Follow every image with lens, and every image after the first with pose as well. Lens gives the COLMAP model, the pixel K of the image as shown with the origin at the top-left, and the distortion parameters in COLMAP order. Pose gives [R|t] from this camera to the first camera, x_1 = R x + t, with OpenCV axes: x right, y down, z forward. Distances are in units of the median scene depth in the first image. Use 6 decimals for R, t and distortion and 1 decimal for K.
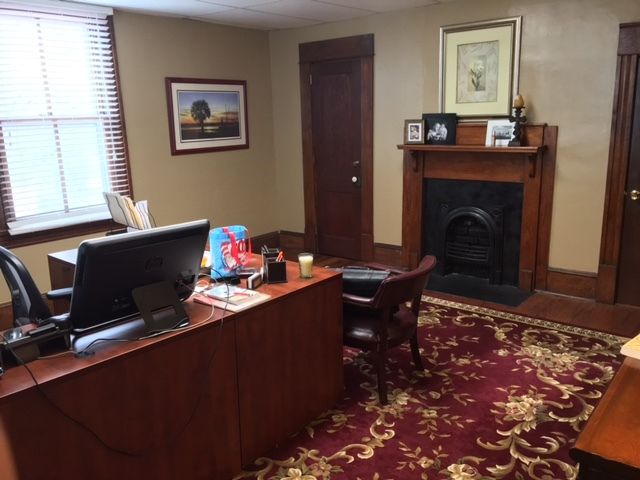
lens RADIAL K [[545.8, 0, 327.3], [0, 545.8, 234.2], [0, 0, 1]] dist [0.070070, -0.079502]
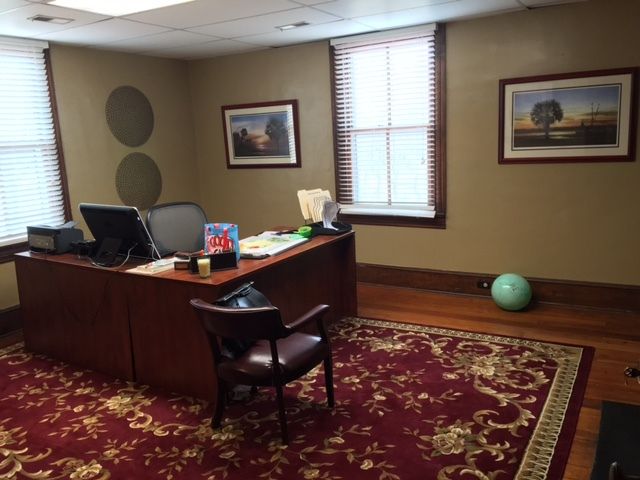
lens RADIAL K [[545.8, 0, 315.7], [0, 545.8, 240.2], [0, 0, 1]] dist [0.070070, -0.079502]
pose [[0.140606, 0.217499, -0.965880, 0.601274], [-0.162819, 0.967369, 0.194132, -0.148542], [0.976586, 0.129967, 0.171430, 0.554114]]
